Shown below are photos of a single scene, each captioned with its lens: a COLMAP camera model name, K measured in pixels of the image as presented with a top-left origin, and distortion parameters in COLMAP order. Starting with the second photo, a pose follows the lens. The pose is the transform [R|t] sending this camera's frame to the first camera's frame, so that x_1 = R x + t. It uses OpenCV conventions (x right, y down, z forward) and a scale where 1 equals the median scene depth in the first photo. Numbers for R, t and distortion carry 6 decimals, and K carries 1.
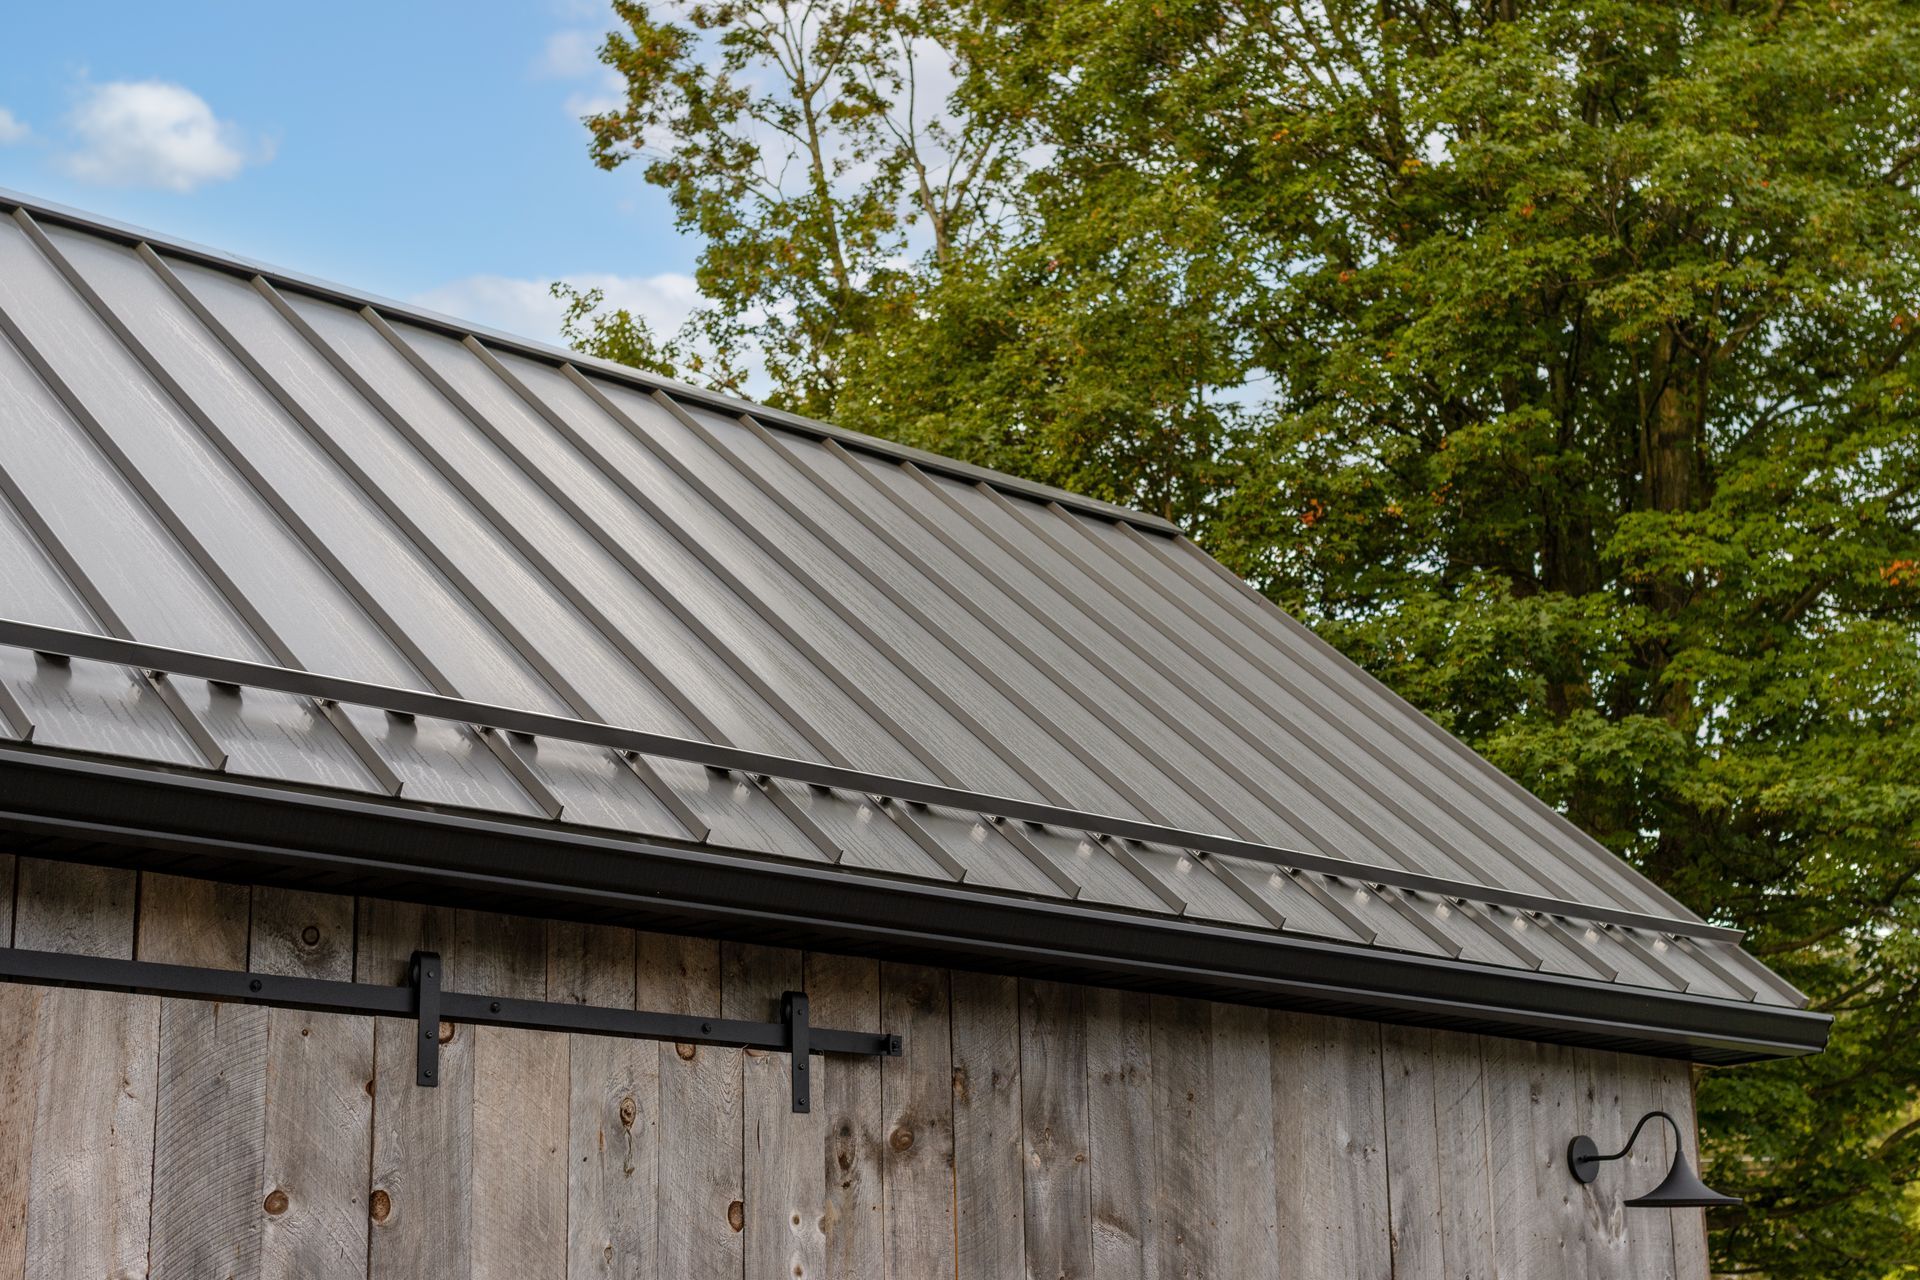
lens RADIAL K [[2928.4, 0, 959.2], [0, 2928.4, 646.2], [0, 0, 1]] dist [-0.001655, 0.011342]
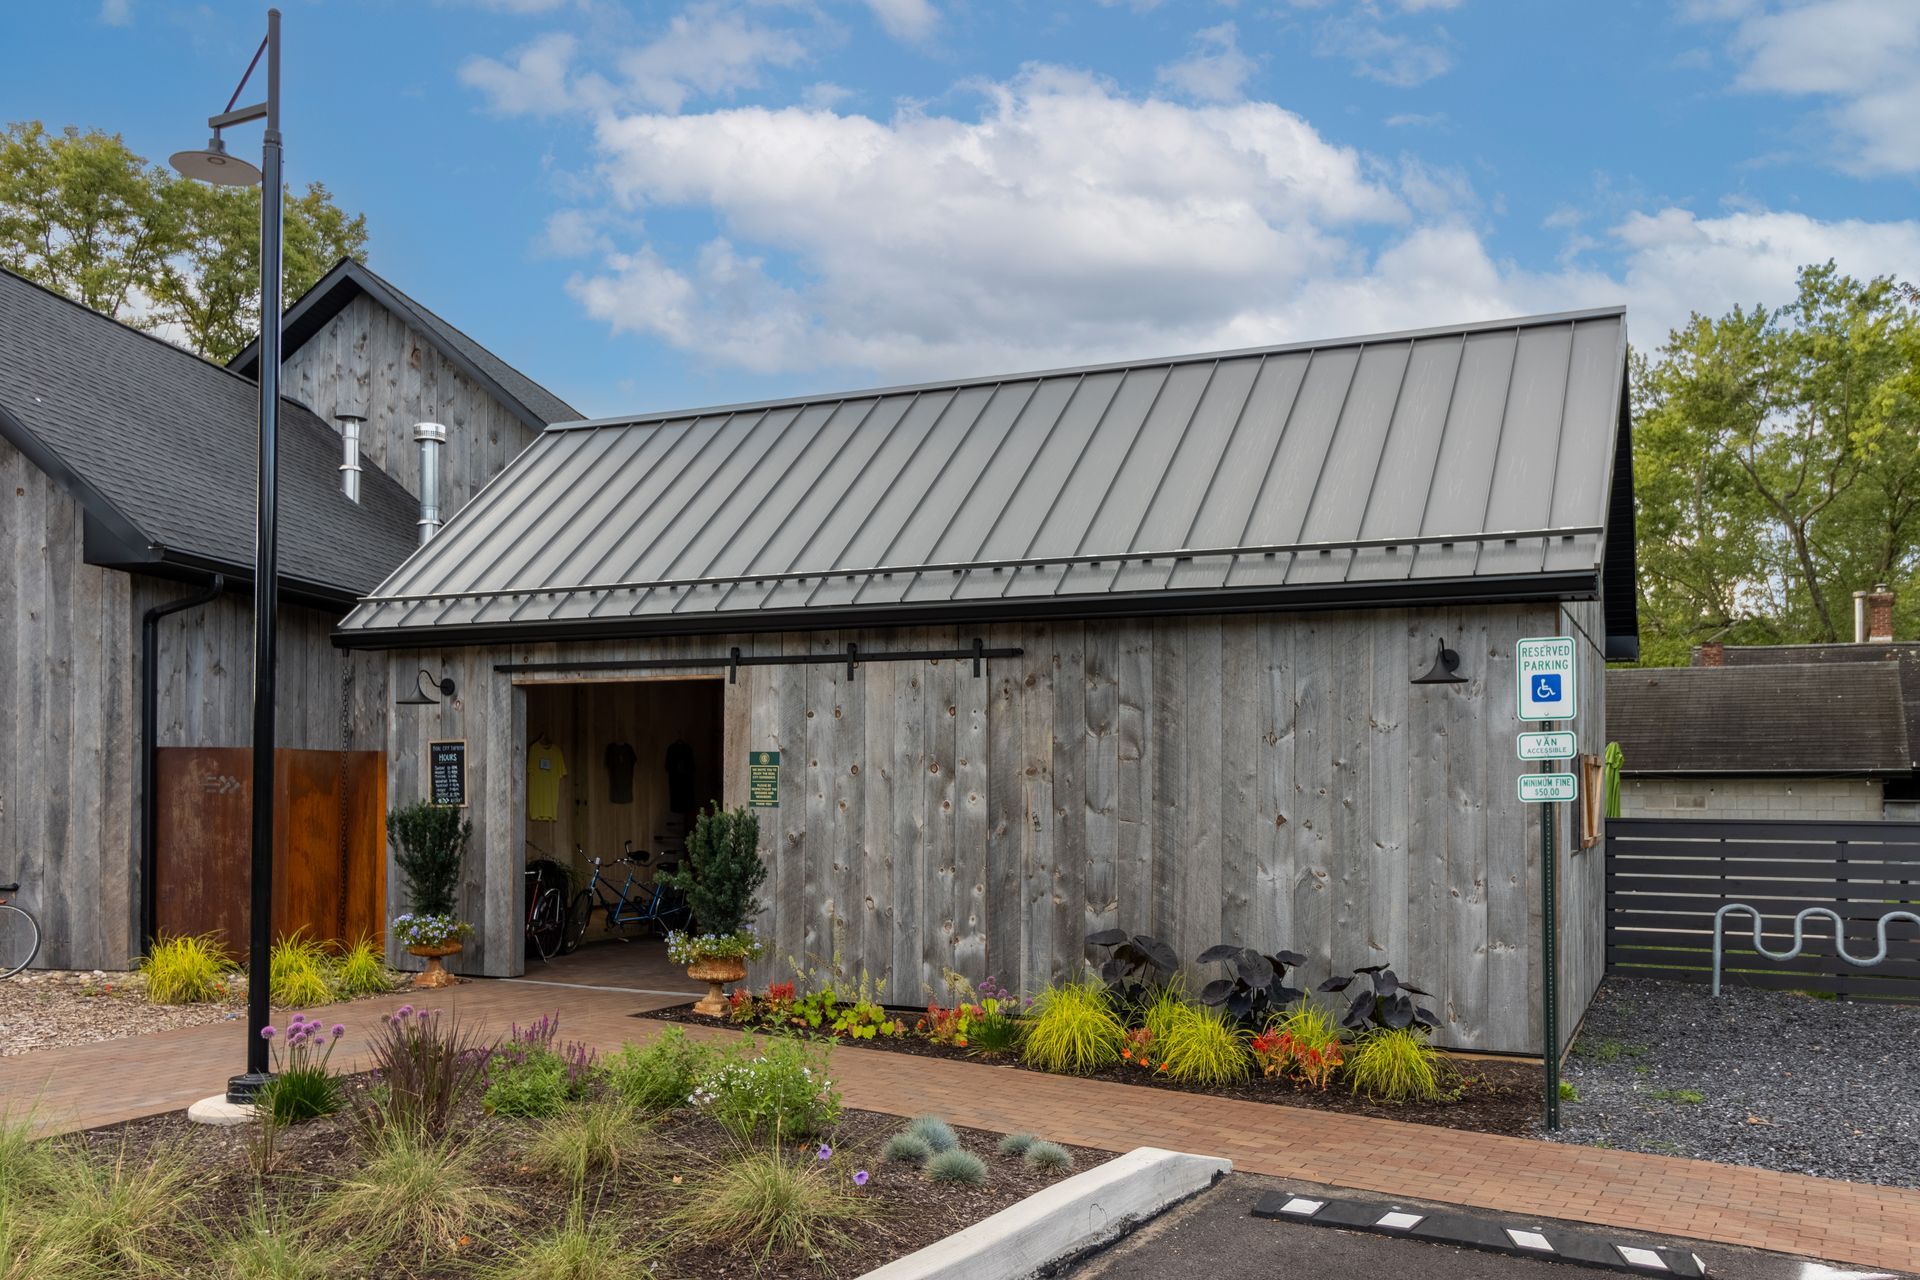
lens RADIAL K [[1603.3, 0, 982.9], [0, 1603.3, 772.1], [0, 0, 1]] dist [0.008898, -0.000101]
pose [[0.361614, 0.019427, -0.932125, 1.322955], [0.225334, 0.968322, 0.107599, 0.064786], [0.904687, -0.248949, 0.345782, 0.339318]]
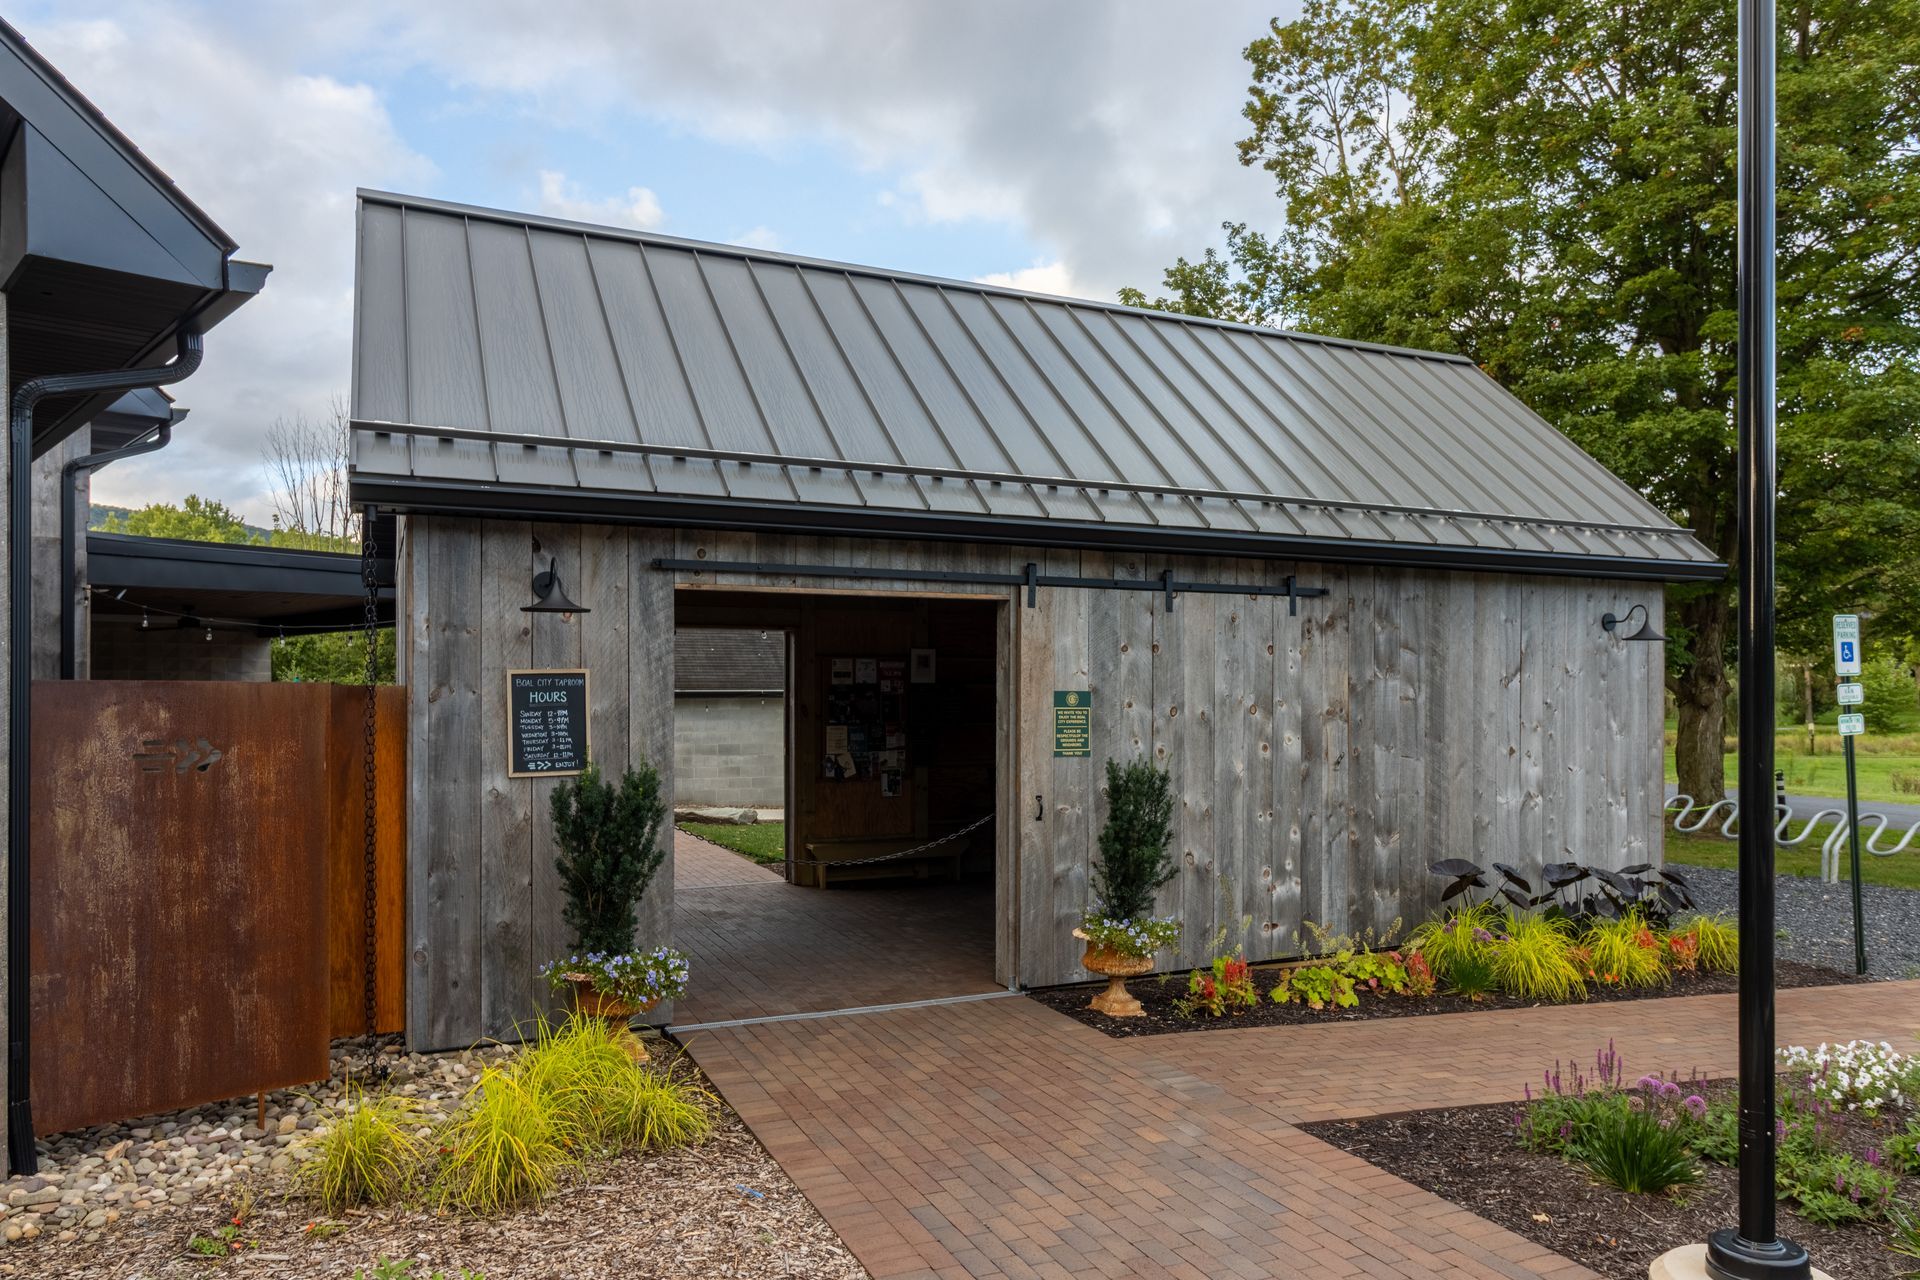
lens RADIAL K [[1273.9, 0, 983.1], [0, 1273.9, 689.8], [0, 0, 1]] dist [0.004080, -0.000278]
pose [[0.945671, 0.023973, -0.324240, 0.062168], [0.060562, 0.966835, 0.248119, -0.097669], [0.319434, -0.254275, 0.912856, -0.280283]]
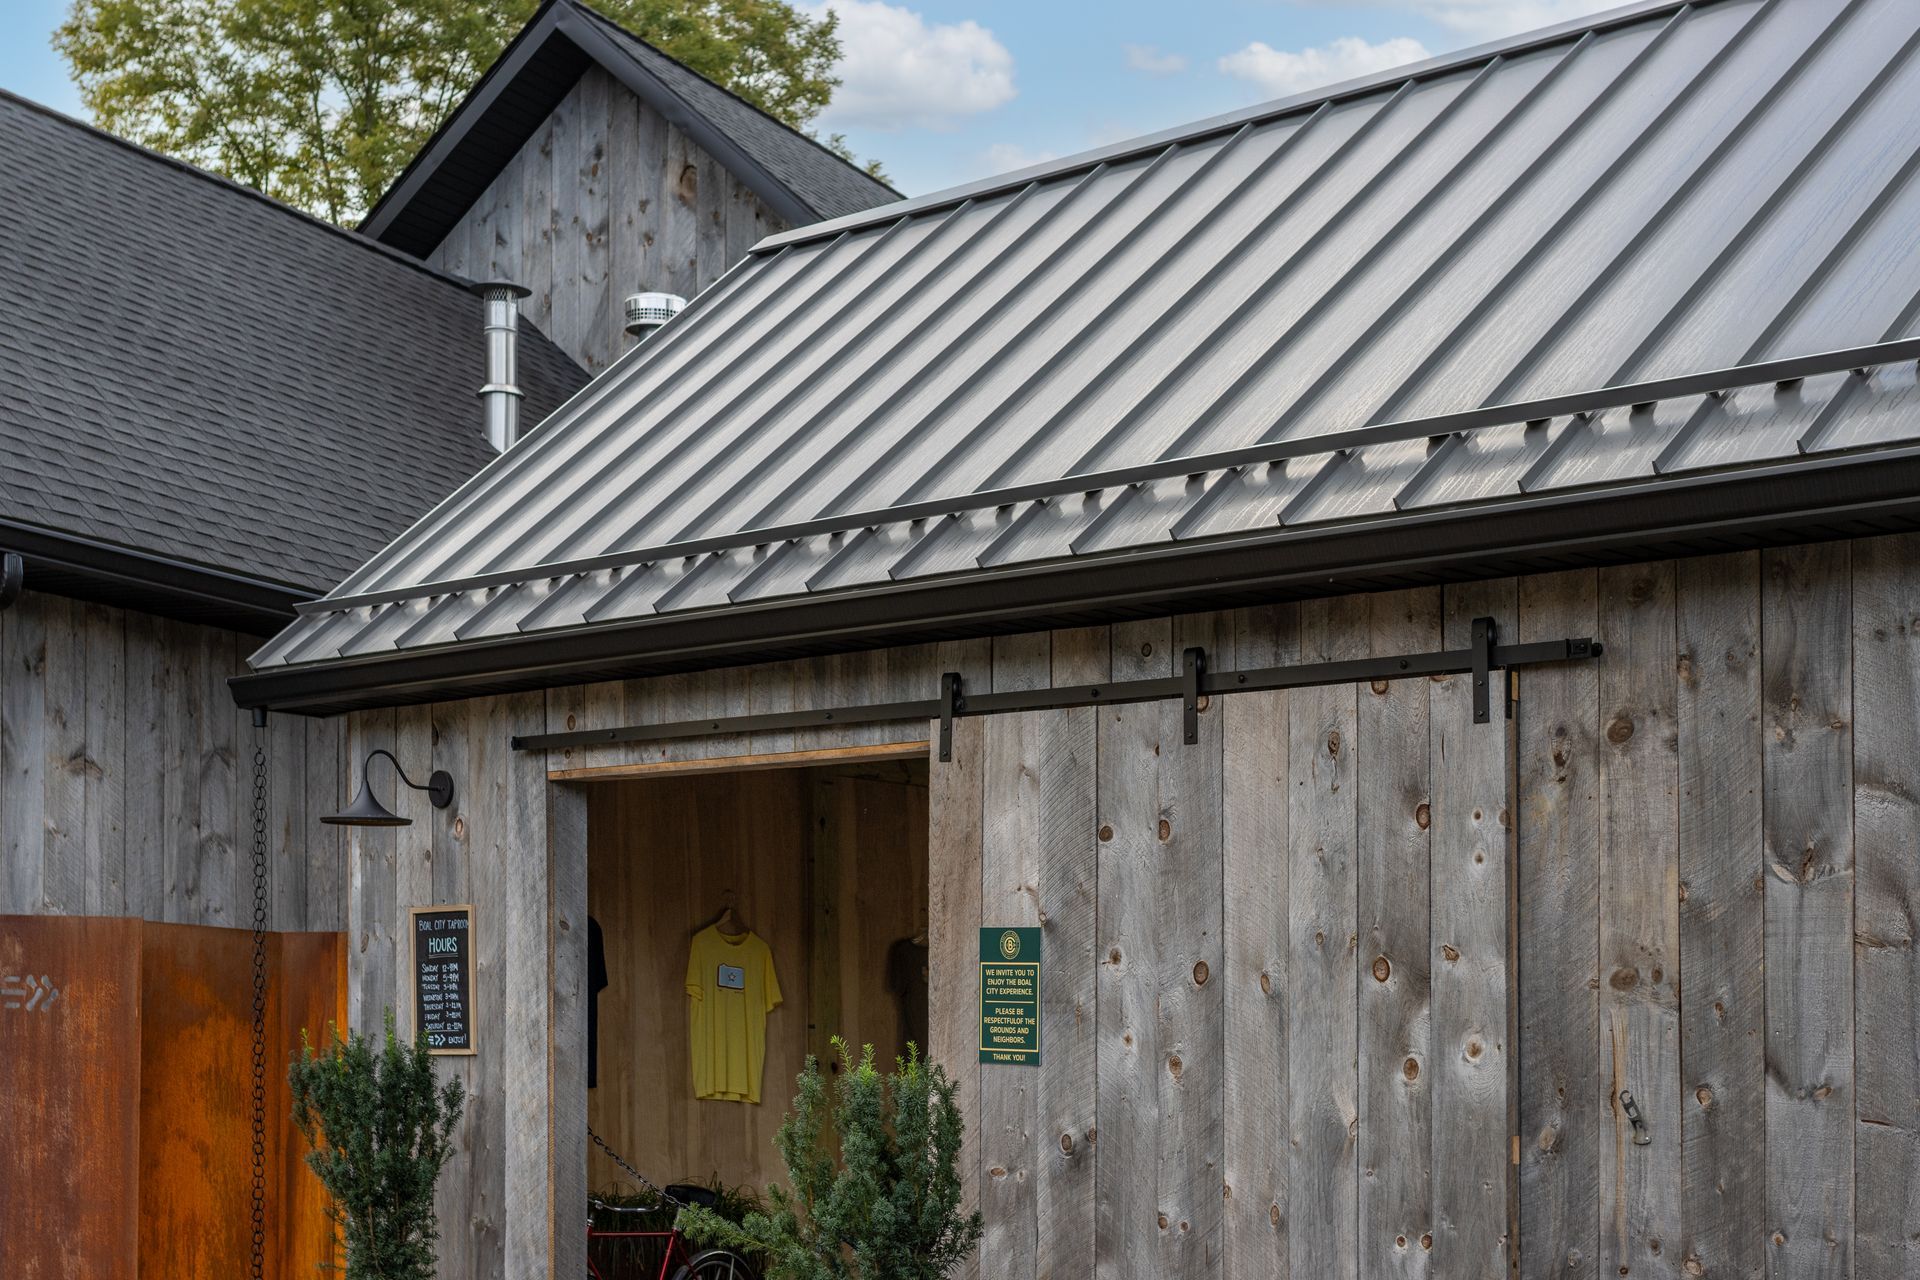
lens RADIAL K [[2947.8, 0, 1000.5], [0, 2947.8, 1069.8], [0, 0, 1]] dist [-0.006644, -0.002396]
pose [[-0.003126, 0.021606, -0.999762, 0.953184], [0.218287, 0.975671, 0.020403, 0.196171], [0.975880, -0.218171, -0.007767, 0.686391]]
